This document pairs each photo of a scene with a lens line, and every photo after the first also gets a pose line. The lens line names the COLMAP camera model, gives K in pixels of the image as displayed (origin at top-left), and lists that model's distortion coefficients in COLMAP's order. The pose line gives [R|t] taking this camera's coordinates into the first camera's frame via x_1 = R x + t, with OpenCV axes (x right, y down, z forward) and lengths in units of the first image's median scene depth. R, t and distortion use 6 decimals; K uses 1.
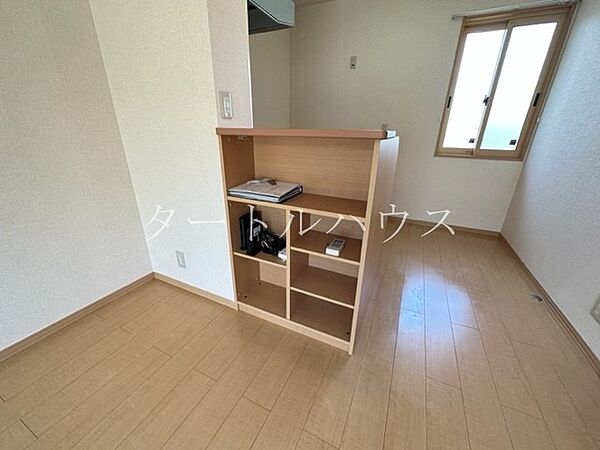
lens RADIAL K [[240.9, 0, 302.0], [0, 240.9, 224.2], [0, 0, 1]] dist [-0.004240, 0.000054]
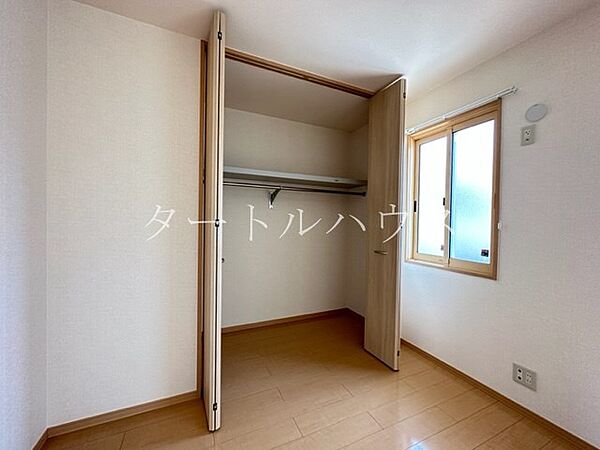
lens RADIAL K [[240.9, 0, 300.7], [0, 240.9, 223.3], [0, 0, 1]] dist [-0.004240, 0.000054]
pose [[0.751737, 0.011539, -0.659363, 1.010152], [-0.261300, 0.923222, -0.281750, -0.076997], [0.605487, 0.384093, 0.697035, 0.119713]]
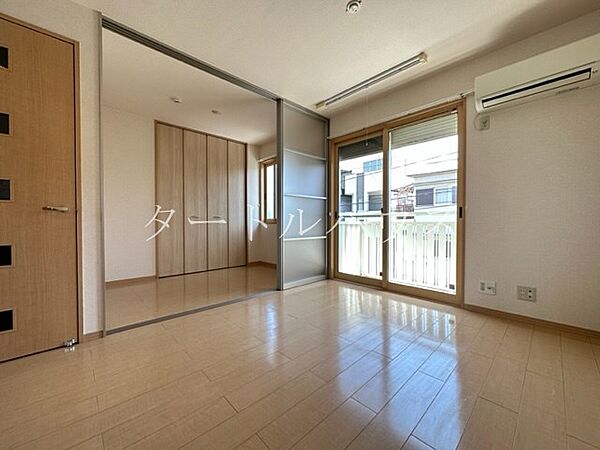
lens RADIAL K [[240.9, 0, 296.0], [0, 240.9, 226.3], [0, 0, 1]] dist [-0.004240, 0.000054]
pose [[0.918651, -0.003071, -0.395059, 1.817582], [-0.140558, 0.932000, -0.334094, 0.369411], [0.369221, 0.362444, 0.855751, -0.548636]]
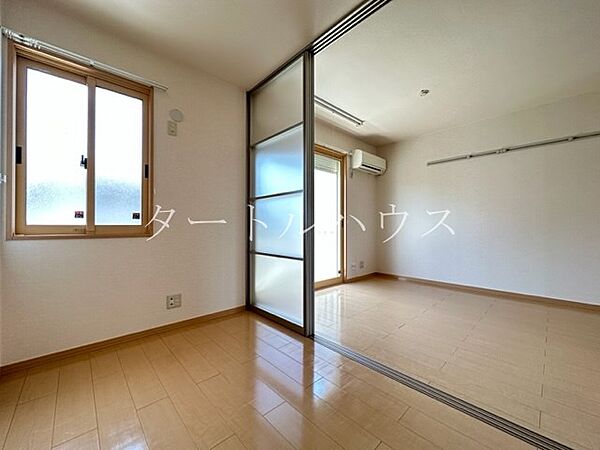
lens RADIAL K [[240.9, 0, 297.4], [0, 240.9, 227.2], [0, 0, 1]] dist [-0.004240, 0.000054]
pose [[0.385311, -0.002660, 0.922783, 0.361119], [0.362886, 0.919864, -0.148873, 0.015571], [-0.848439, 0.392228, 0.355399, 0.278012]]
